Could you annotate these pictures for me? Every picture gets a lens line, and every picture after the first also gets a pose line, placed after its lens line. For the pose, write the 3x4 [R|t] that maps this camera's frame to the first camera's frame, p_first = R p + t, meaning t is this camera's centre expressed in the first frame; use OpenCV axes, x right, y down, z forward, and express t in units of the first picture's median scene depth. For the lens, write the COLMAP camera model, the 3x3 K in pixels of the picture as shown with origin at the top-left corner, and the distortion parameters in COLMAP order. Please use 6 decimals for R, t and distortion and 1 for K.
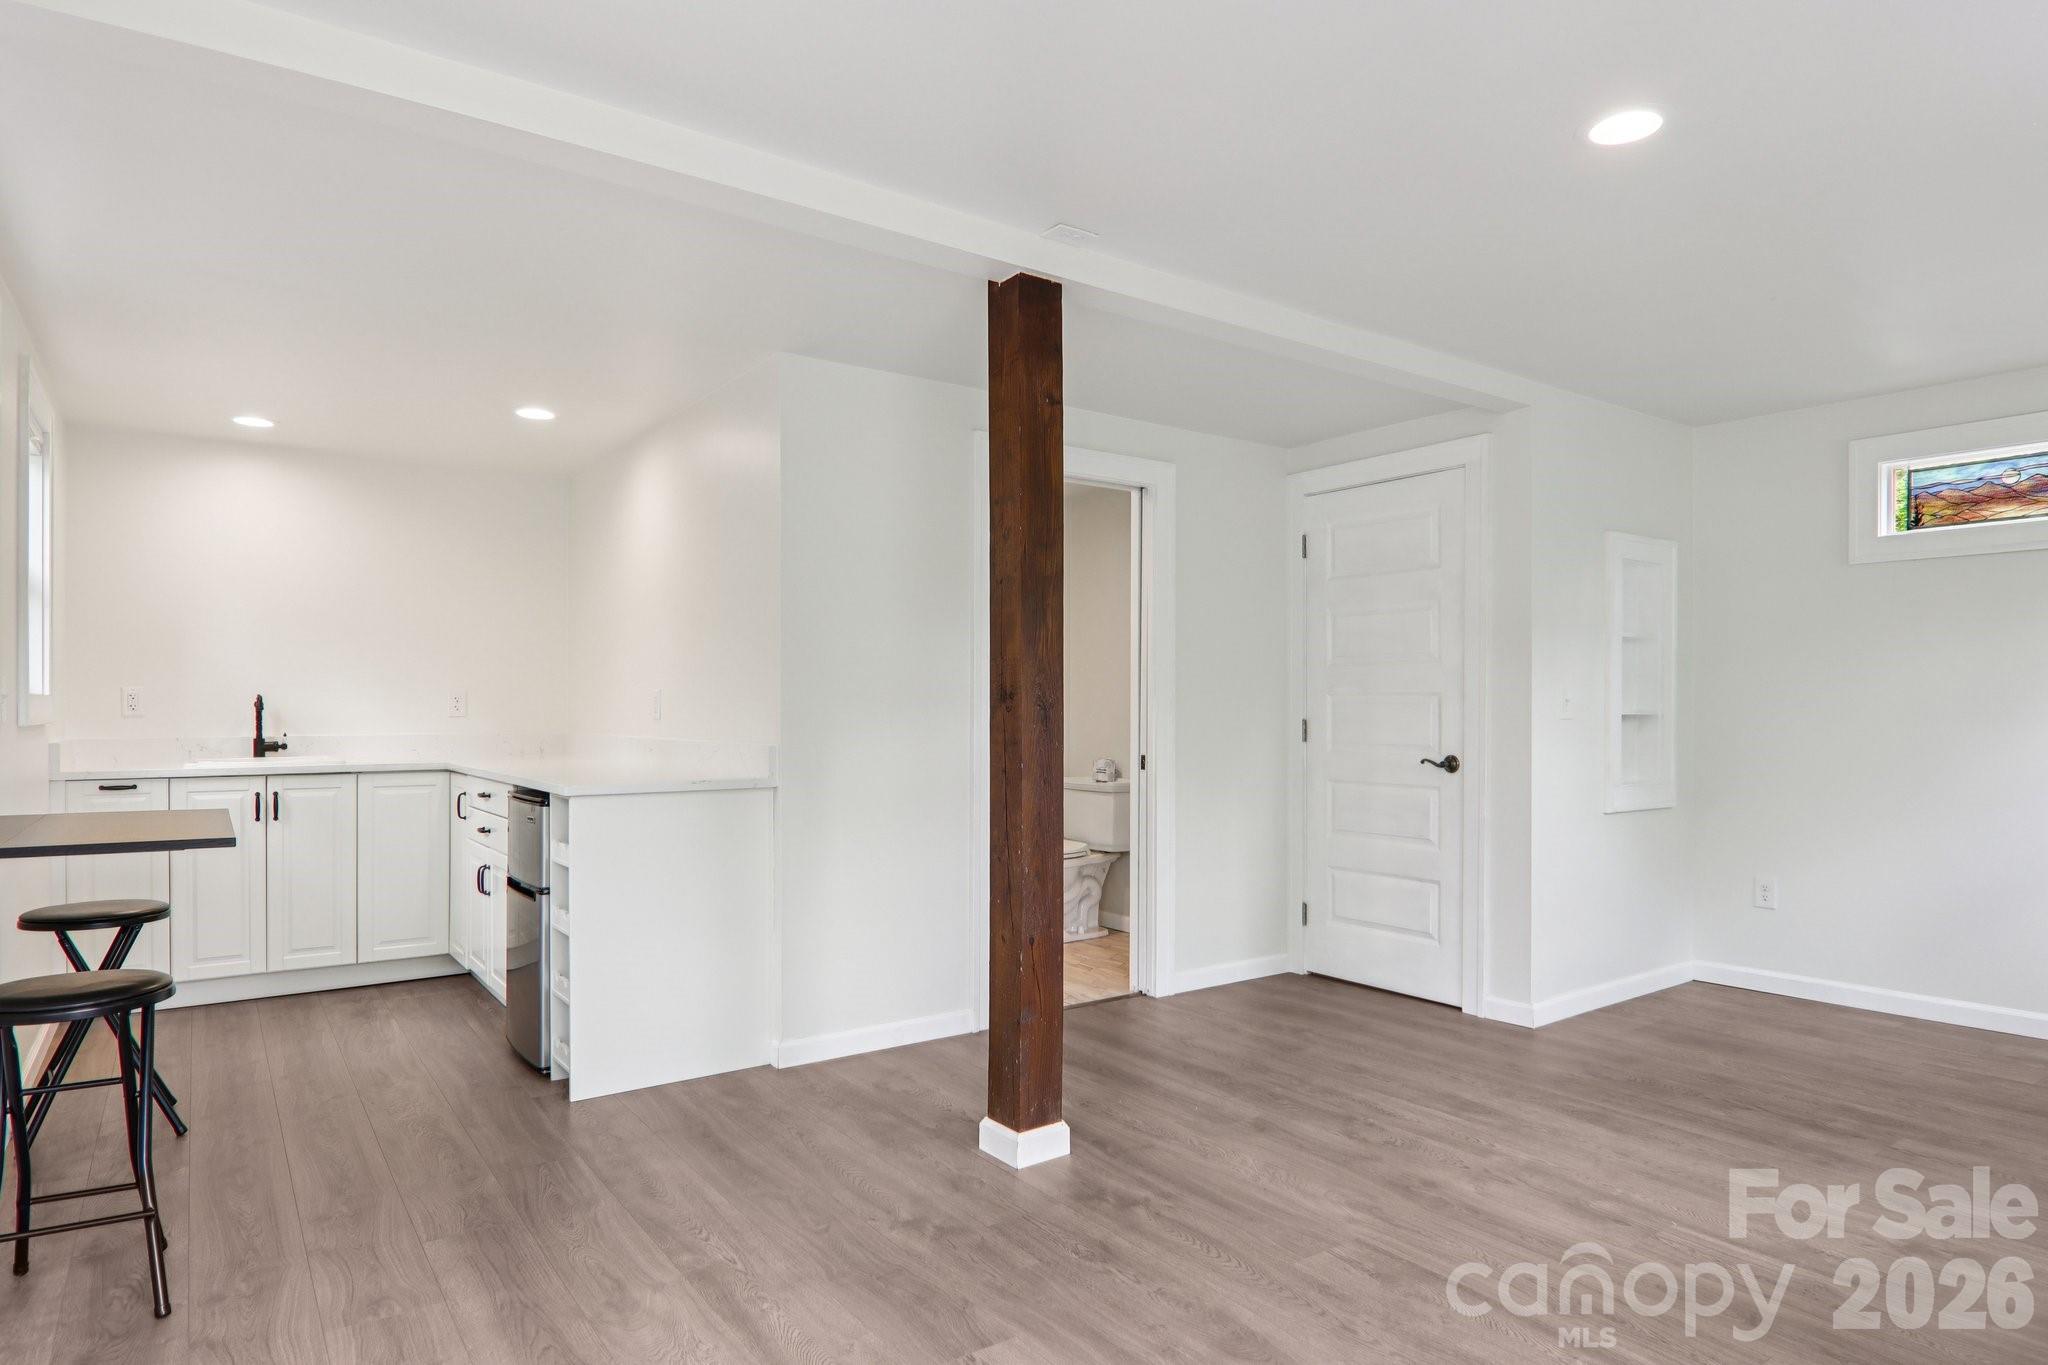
lens RADIAL K [[1136.5, 0, 1026.1], [0, 1136.5, 712.9], [0, 0, 1]] dist [0.000373, -0.021744]
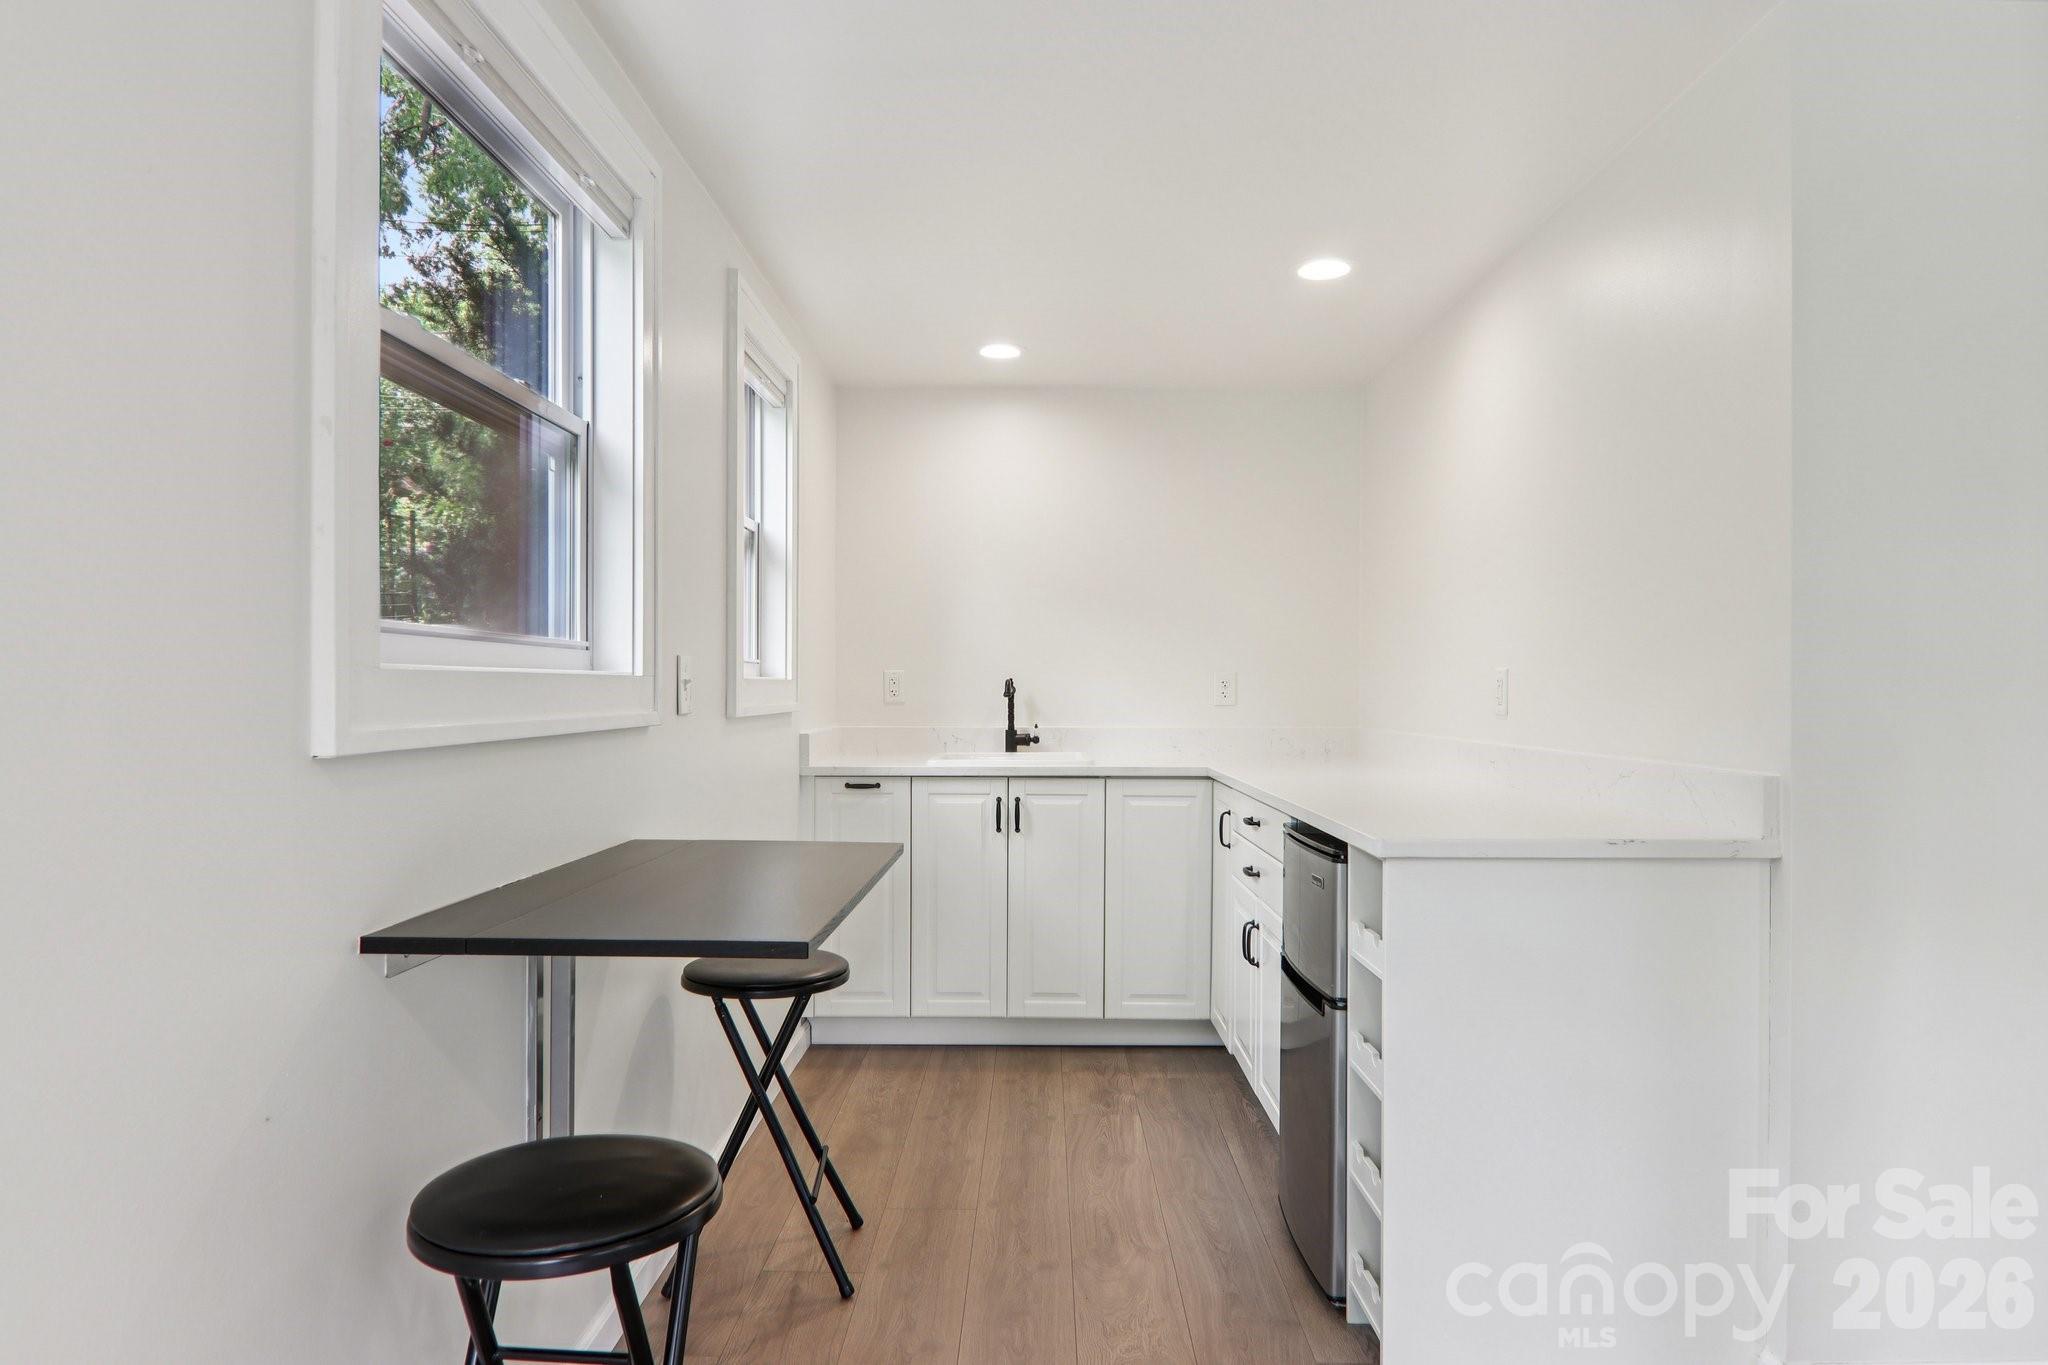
lens RADIAL K [[1204.5, 0, 1024.0], [0, 1204.5, 682.5], [0, 0, 1]] dist [-0.000584, -0.000646]
pose [[0.800775, -0.000602, -0.598965, -0.147445], [-0.006705, 0.999928, -0.009968, -0.004901], [0.598928, 0.011998, 0.800713, 0.325502]]
